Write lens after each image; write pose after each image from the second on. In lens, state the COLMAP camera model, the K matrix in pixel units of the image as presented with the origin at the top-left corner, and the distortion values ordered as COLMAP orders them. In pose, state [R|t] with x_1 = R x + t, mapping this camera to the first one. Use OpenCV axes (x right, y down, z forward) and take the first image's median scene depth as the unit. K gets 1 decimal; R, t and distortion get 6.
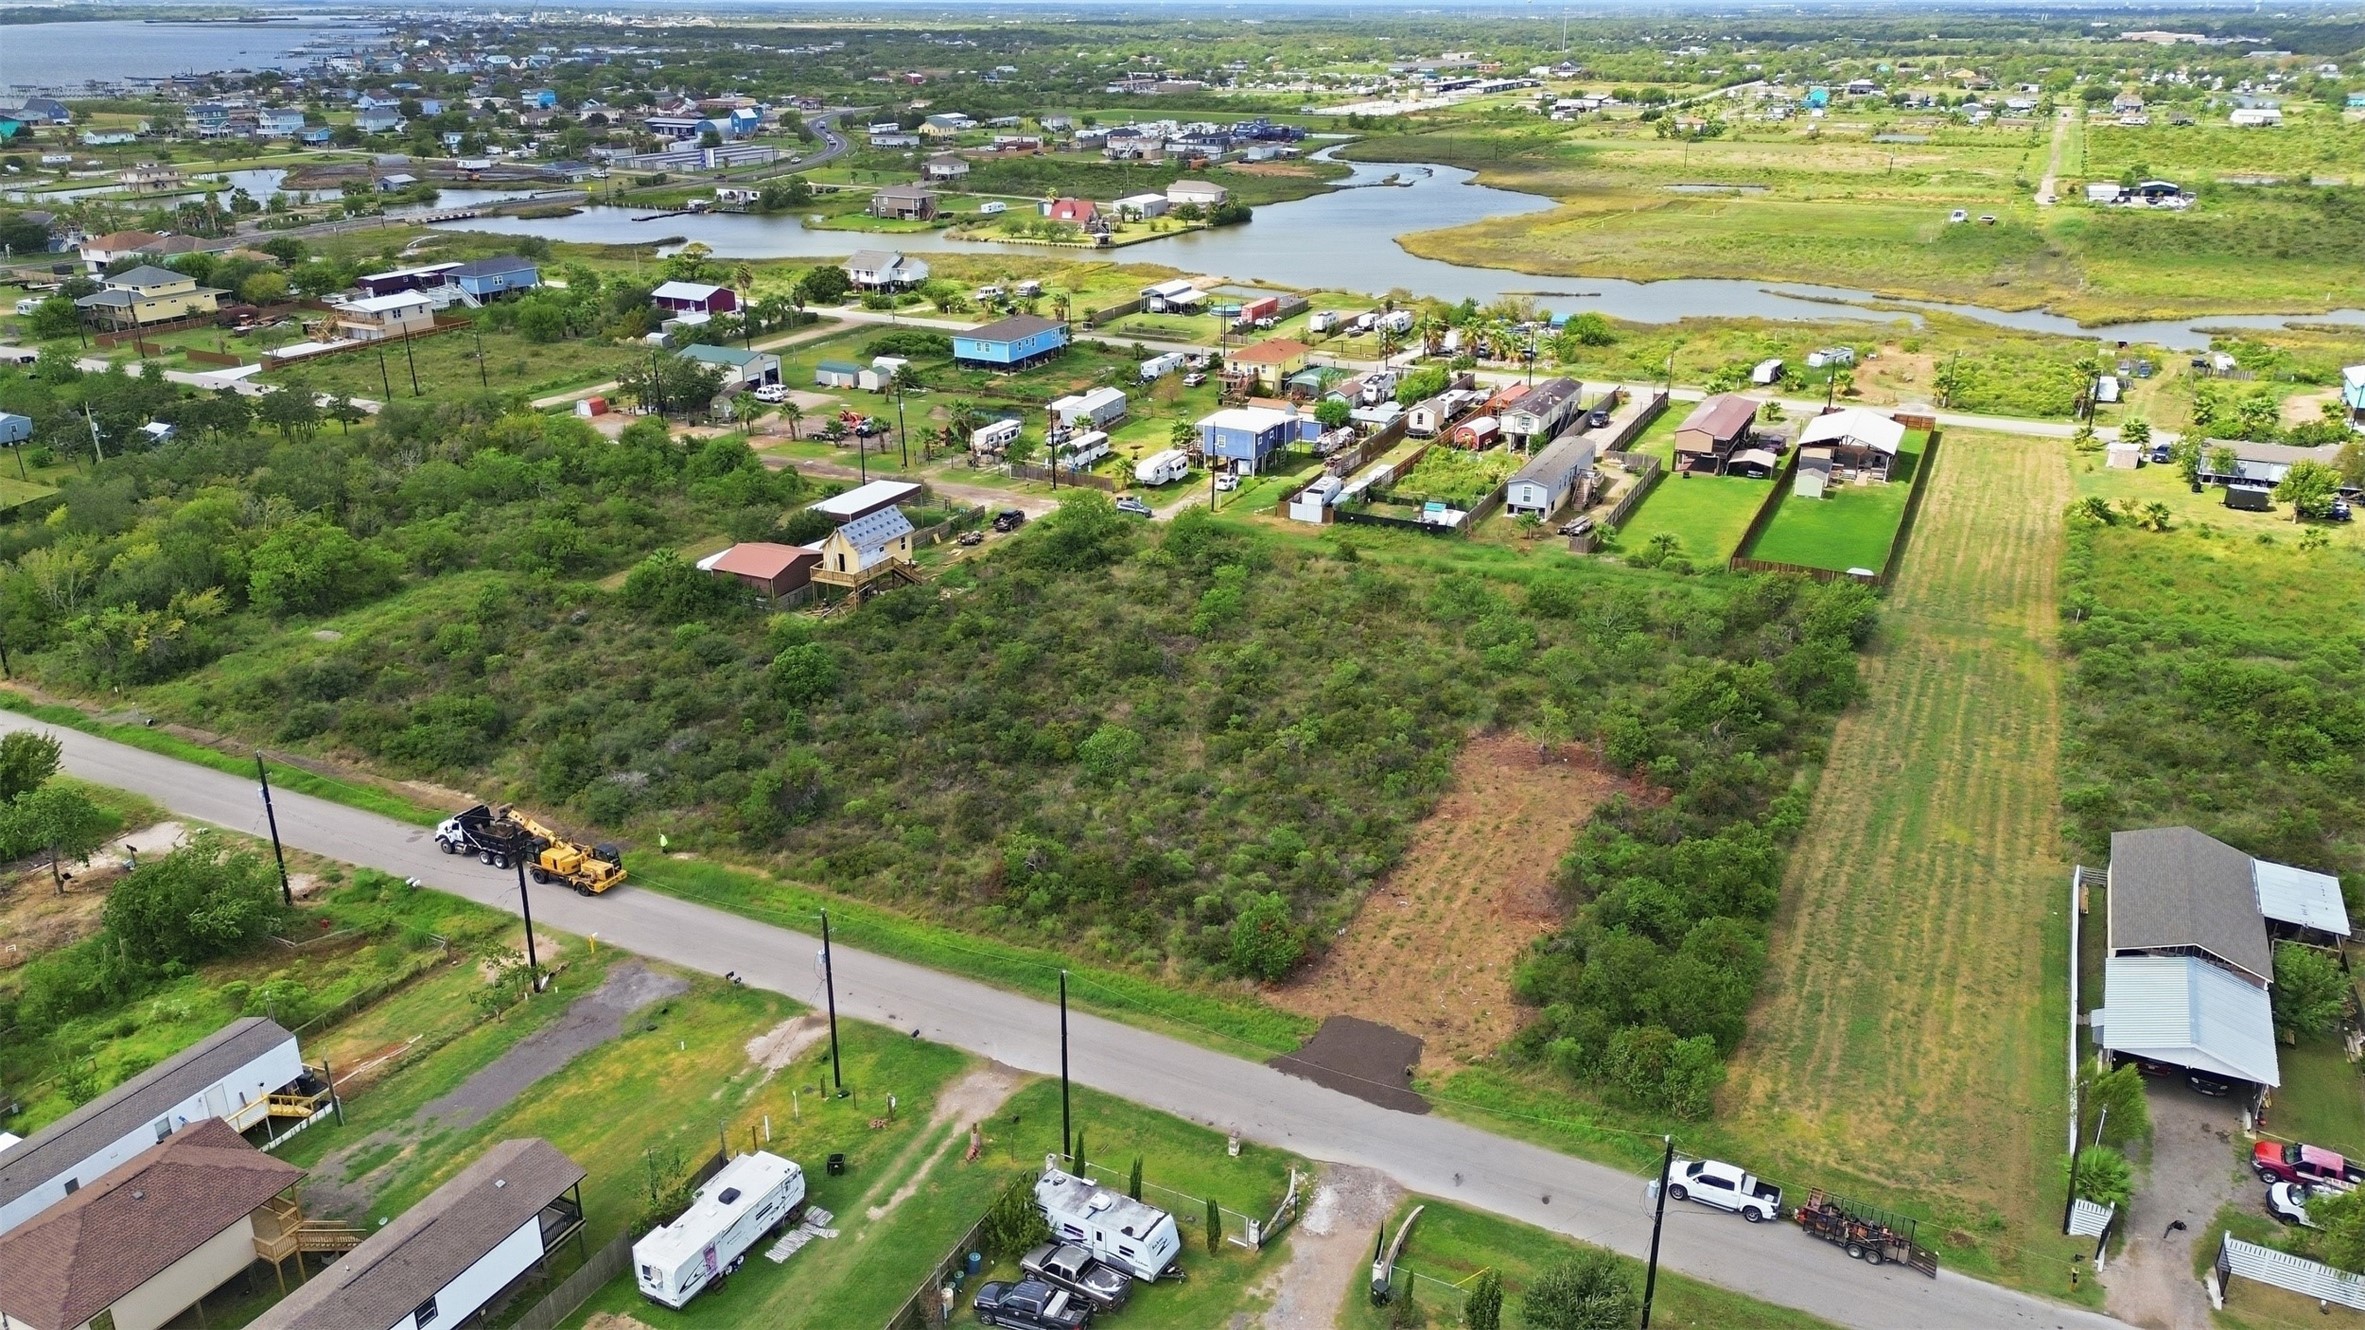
lens RADIAL K [[1654.3, 0, 1184.2], [0, 1654.3, 693.4], [0, 0, 1]] dist [0.071575, -0.070205]
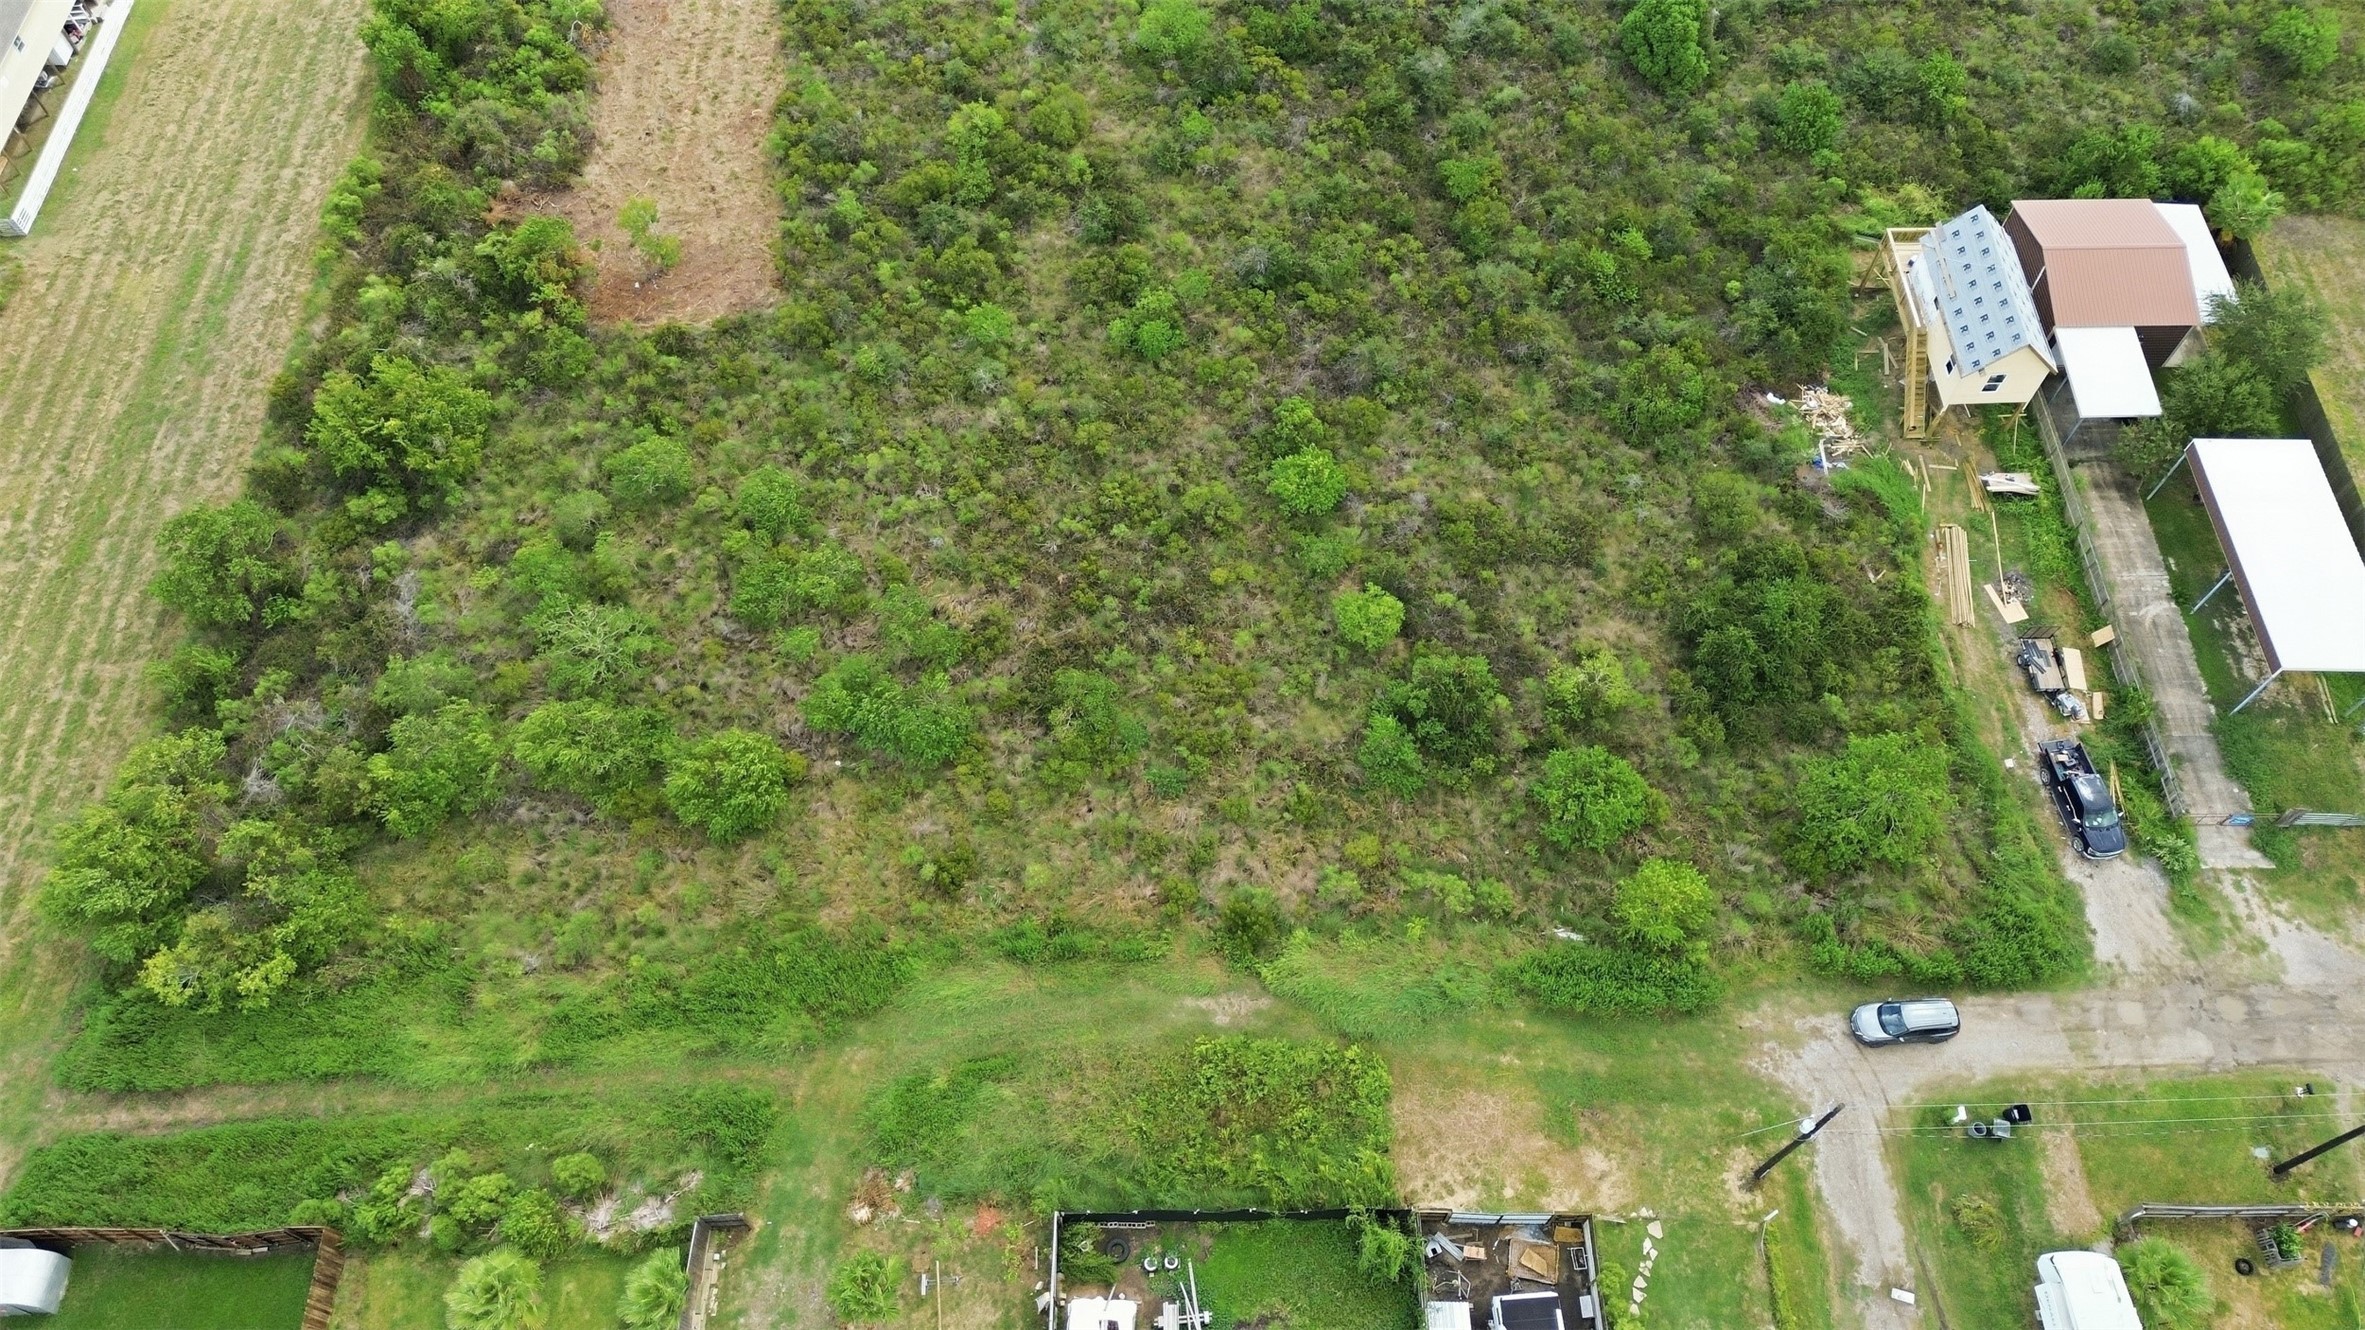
lens RADIAL K [[1663.3, 0, 1182.5], [0, 1663.3, 665.0], [0, 0, 1]] dist [0.075298, -0.073010]
pose [[-0.892417, 0.388466, -0.229533, 0.191047], [-0.173739, 0.173641, 0.969362, -0.524031], [0.416420, 0.904955, -0.087468, 1.008748]]
